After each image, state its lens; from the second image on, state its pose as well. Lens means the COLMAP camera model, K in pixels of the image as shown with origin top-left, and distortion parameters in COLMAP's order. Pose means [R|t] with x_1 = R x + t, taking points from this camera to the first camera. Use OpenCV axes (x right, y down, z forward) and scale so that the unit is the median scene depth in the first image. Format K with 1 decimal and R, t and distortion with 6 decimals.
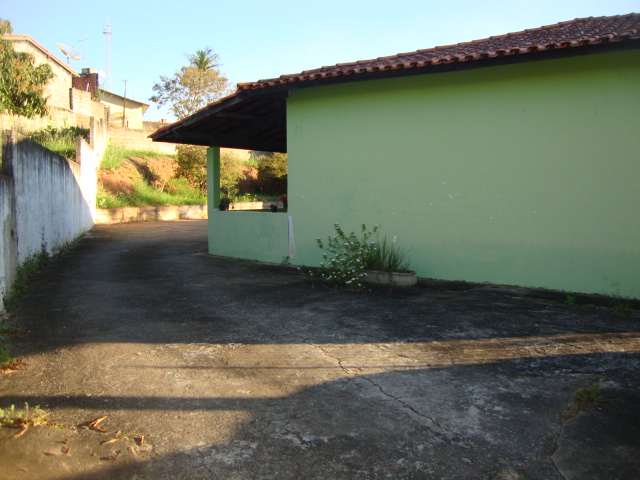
lens RADIAL K [[580.4, 0, 320.7], [0, 580.4, 238.7], [0, 0, 1]] dist [-0.156725, 0.141667]
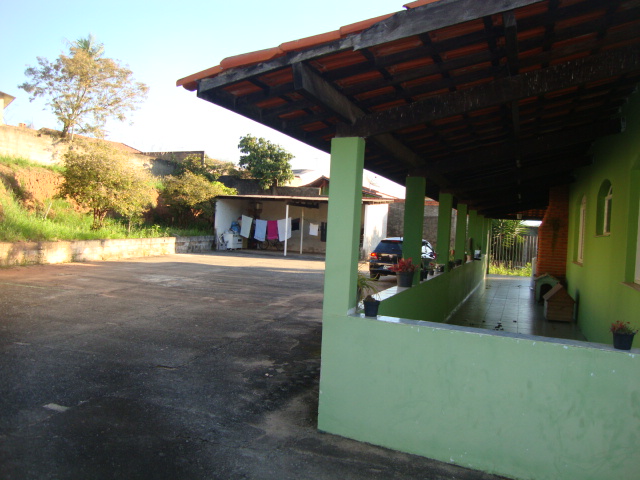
lens RADIAL K [[580.4, 0, 320.2], [0, 580.4, 241.7], [0, 0, 1]] dist [-0.156725, 0.141667]
pose [[0.966798, 0.047526, 0.251082, -0.110088], [-0.035747, 0.998045, -0.051272, -0.027614], [-0.253028, 0.040595, 0.966607, 0.245490]]
